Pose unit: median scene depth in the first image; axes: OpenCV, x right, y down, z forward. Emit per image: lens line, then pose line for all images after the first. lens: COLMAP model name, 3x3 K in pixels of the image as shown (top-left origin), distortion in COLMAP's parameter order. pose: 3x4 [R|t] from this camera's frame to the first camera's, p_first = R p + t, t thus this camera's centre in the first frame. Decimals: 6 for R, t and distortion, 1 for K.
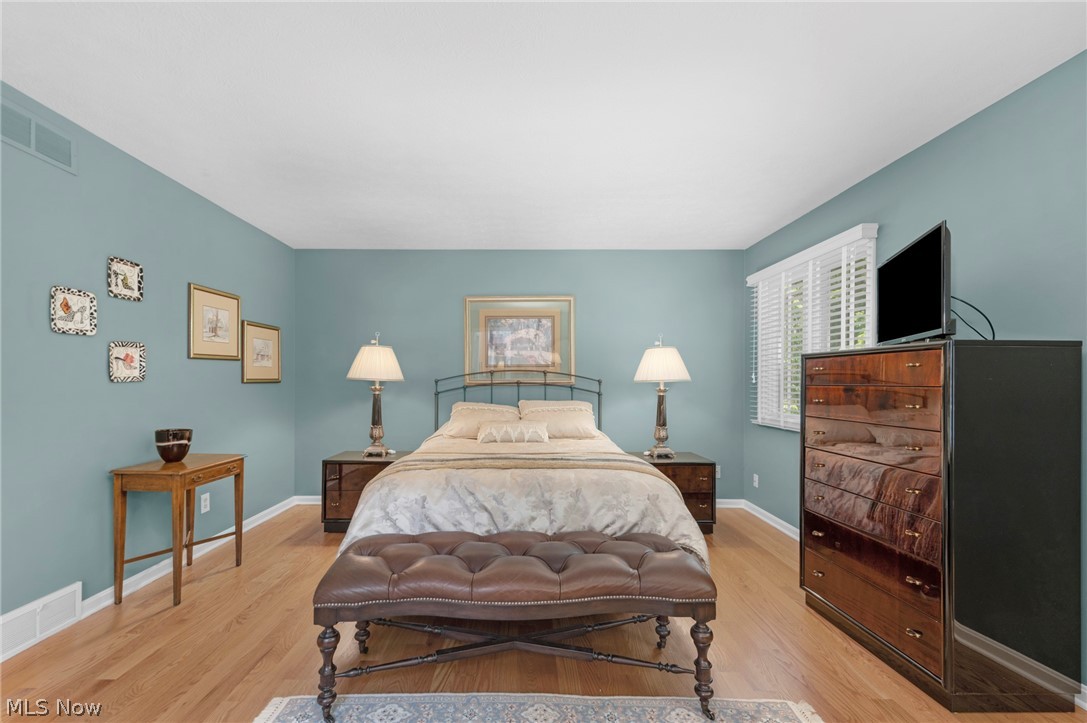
lens RADIAL K [[428.8, 0, 516.6], [0, 428.8, 381.4], [0, 0, 1]] dist [-0.001043, -0.000182]
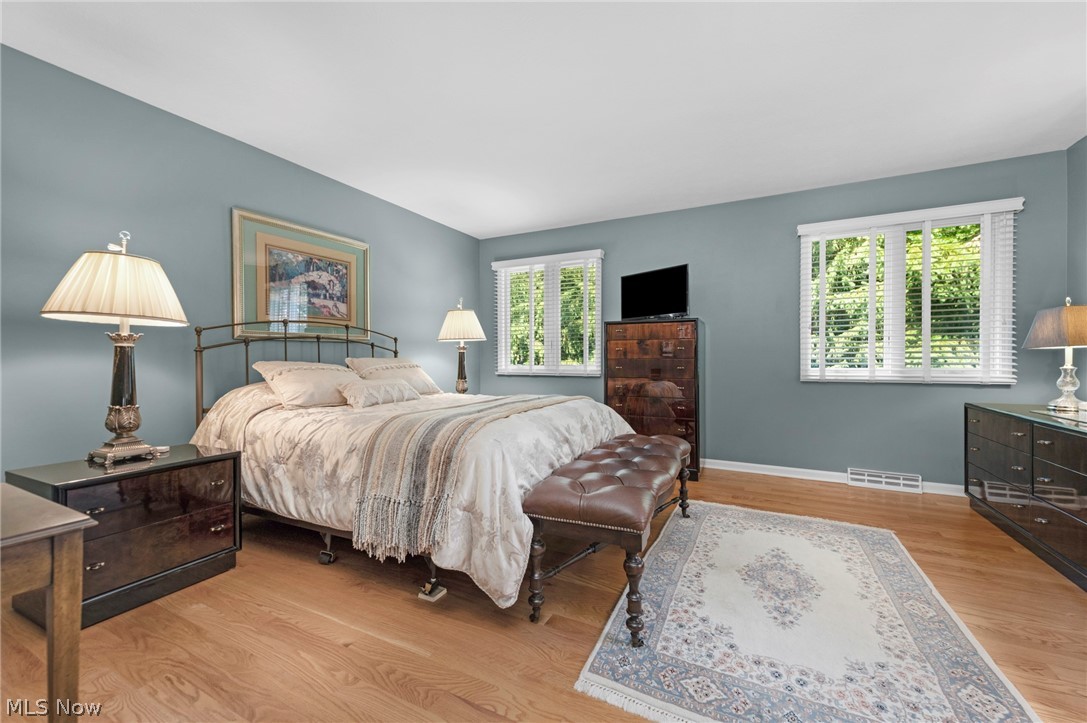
lens RADIAL K [[428.8, 0, 539.1], [0, 428.8, 357.8], [0, 0, 1]] dist [-0.001043, -0.000182]
pose [[0.434524, -0.003862, 0.900652, -0.581277], [-0.001381, 0.999987, 0.004954, 0.039257], [-0.900659, -0.003397, 0.434513, 0.301710]]
